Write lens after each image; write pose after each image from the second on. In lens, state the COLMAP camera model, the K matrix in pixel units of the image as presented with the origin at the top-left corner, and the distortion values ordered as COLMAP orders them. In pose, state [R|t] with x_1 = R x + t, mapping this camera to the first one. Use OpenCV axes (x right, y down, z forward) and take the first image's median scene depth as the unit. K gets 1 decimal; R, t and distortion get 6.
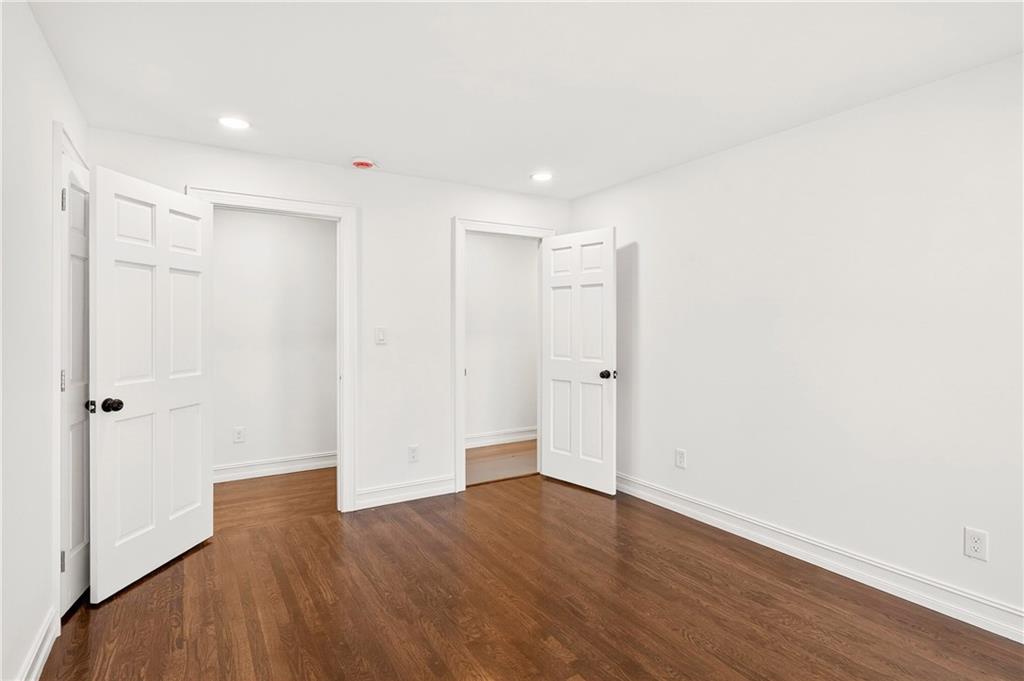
lens RADIAL K [[527.2, 0, 512.5], [0, 527.2, 336.8], [0, 0, 1]] dist [0.002078, 0.000513]
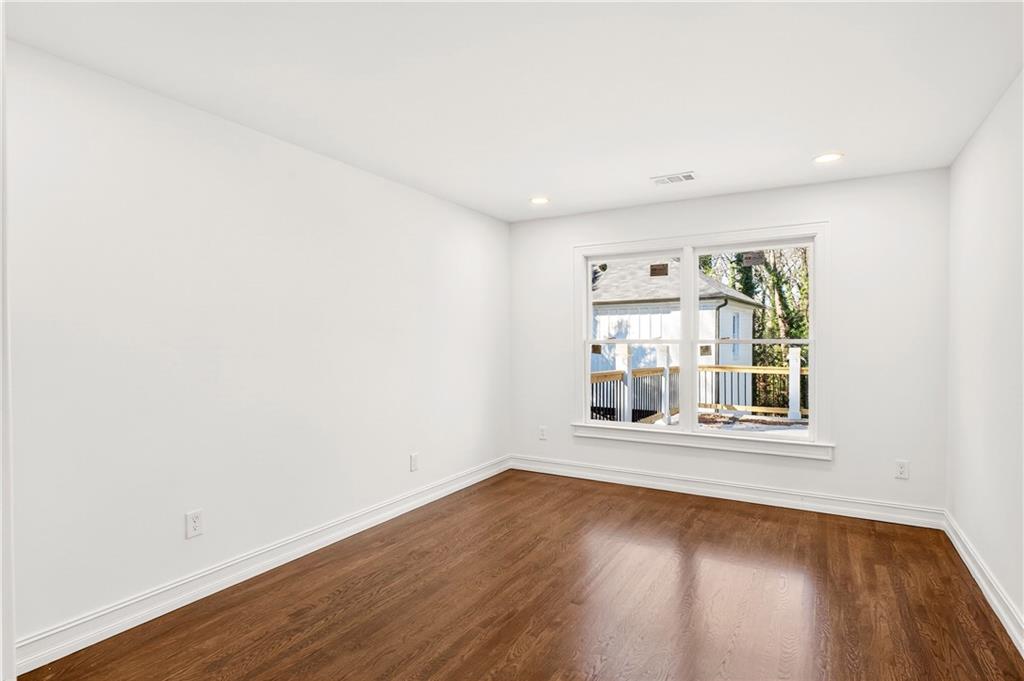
lens RADIAL K [[527.2, 0, 512.5], [0, 527.2, 336.8], [0, 0, 1]] dist [0.002078, 0.000513]
pose [[-0.470952, 0.004225, 0.882149, -0.582341], [0.020621, 0.999768, 0.006221, -0.019182], [-0.881918, 0.021121, -0.470929, 1.082439]]
